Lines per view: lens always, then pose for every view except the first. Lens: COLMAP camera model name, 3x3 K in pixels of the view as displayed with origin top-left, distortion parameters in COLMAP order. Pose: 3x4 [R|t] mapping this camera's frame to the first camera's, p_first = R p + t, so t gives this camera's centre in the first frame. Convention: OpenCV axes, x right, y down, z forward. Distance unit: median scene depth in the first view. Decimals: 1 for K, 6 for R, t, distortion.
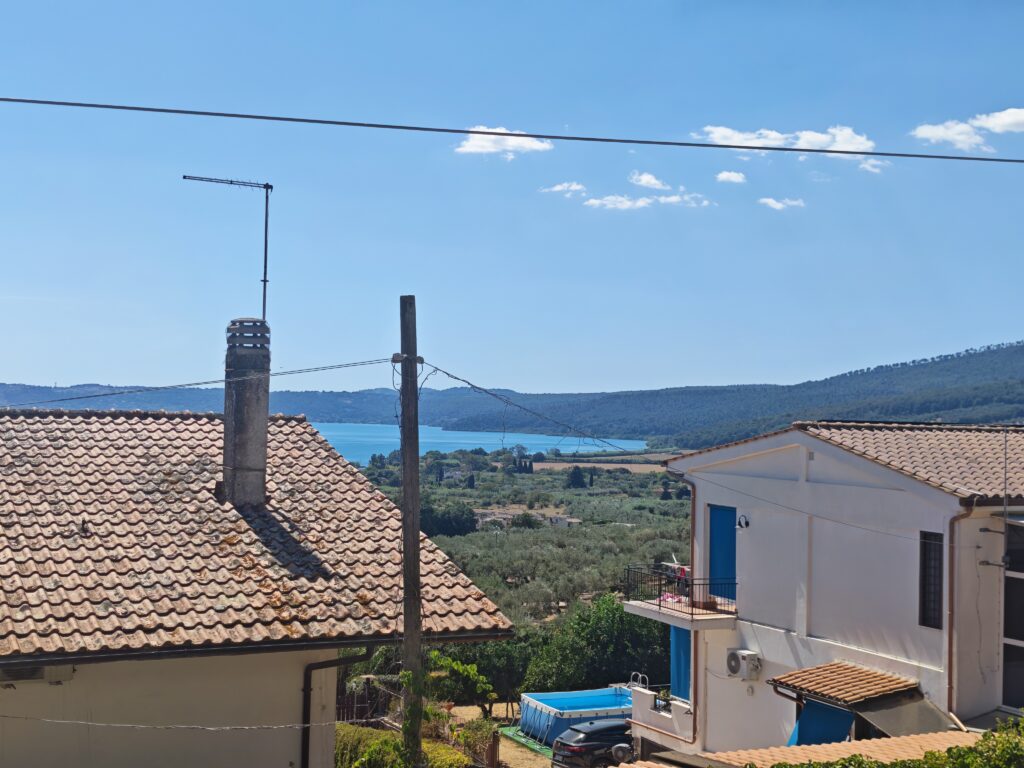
lens RADIAL K [[1378.1, 0, 512.0], [0, 1378.1, 384.0], [0, 0, 1]] dist [-0.011141, -0.045863]
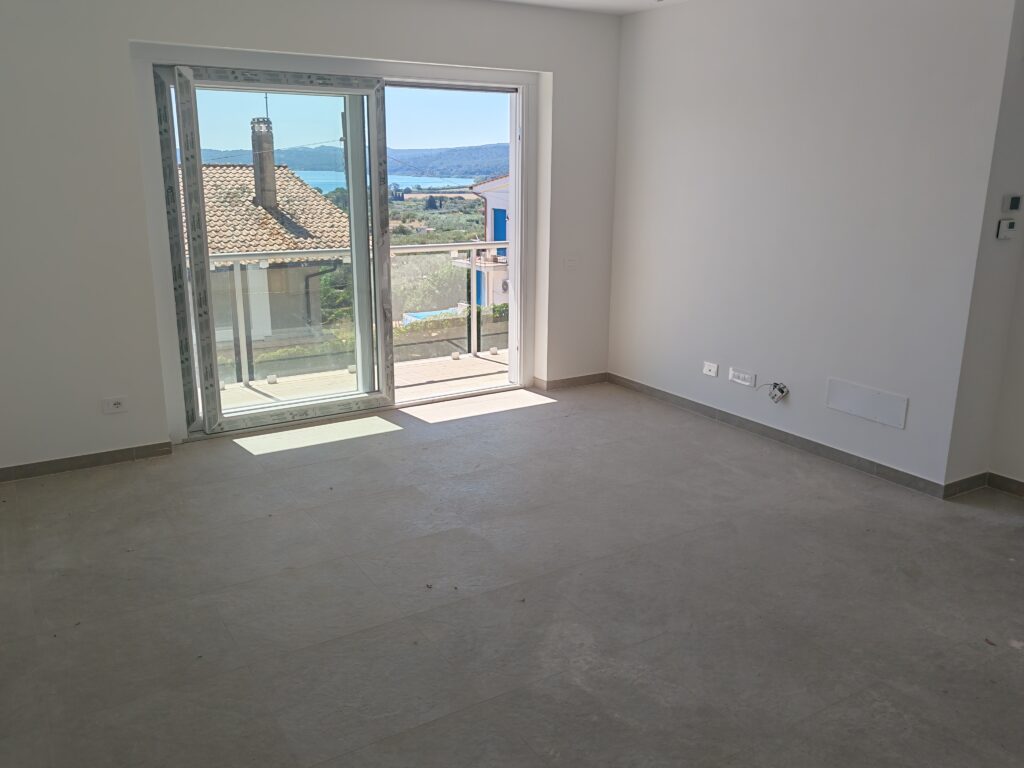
lens RADIAL K [[829.3, 0, 512.0], [0, 829.3, 384.0], [0, 0, 1]] dist [0.010825, 0.001245]
pose [[0.989781, -0.052873, 0.132430, -0.000883], [0.013776, 0.959829, 0.280248, -0.005610], [-0.141928, -0.275560, 0.950749, -0.325258]]
